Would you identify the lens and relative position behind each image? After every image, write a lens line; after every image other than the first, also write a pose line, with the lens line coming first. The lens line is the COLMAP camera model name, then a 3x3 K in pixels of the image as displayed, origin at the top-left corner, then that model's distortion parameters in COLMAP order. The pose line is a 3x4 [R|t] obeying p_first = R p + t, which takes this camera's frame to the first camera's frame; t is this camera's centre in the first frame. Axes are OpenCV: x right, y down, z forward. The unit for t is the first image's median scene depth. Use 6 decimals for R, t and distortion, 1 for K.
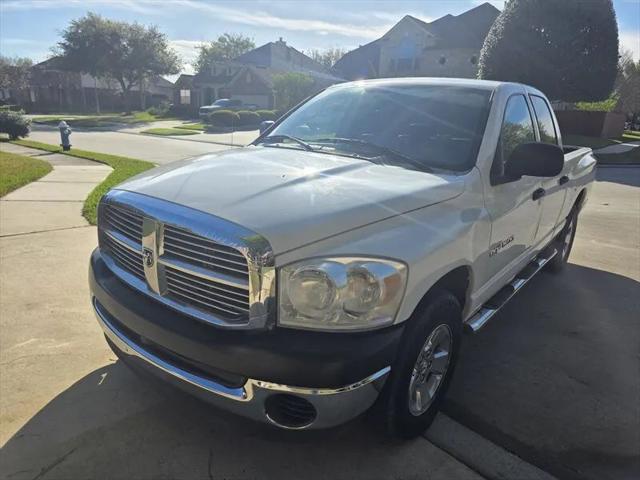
lens RADIAL K [[430.7, 0, 319.6], [0, 430.7, 238.1], [0, 0, 1]] dist [0.058724, -0.056450]
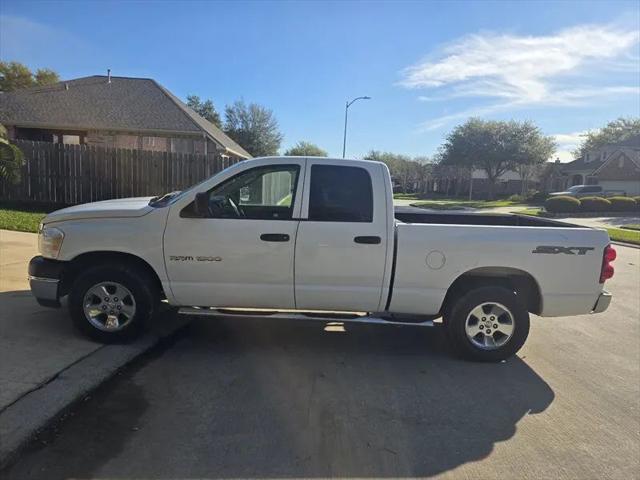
lens RADIAL K [[429.1, 0, 323.4], [0, 429.1, 239.9], [0, 0, 1]] dist [0.073186, -0.074750]
pose [[0.647800, 0.087723, -0.756743, 0.134176], [-0.231040, 0.969187, -0.085428, -0.001584], [0.725931, 0.230178, 0.648107, 0.023778]]
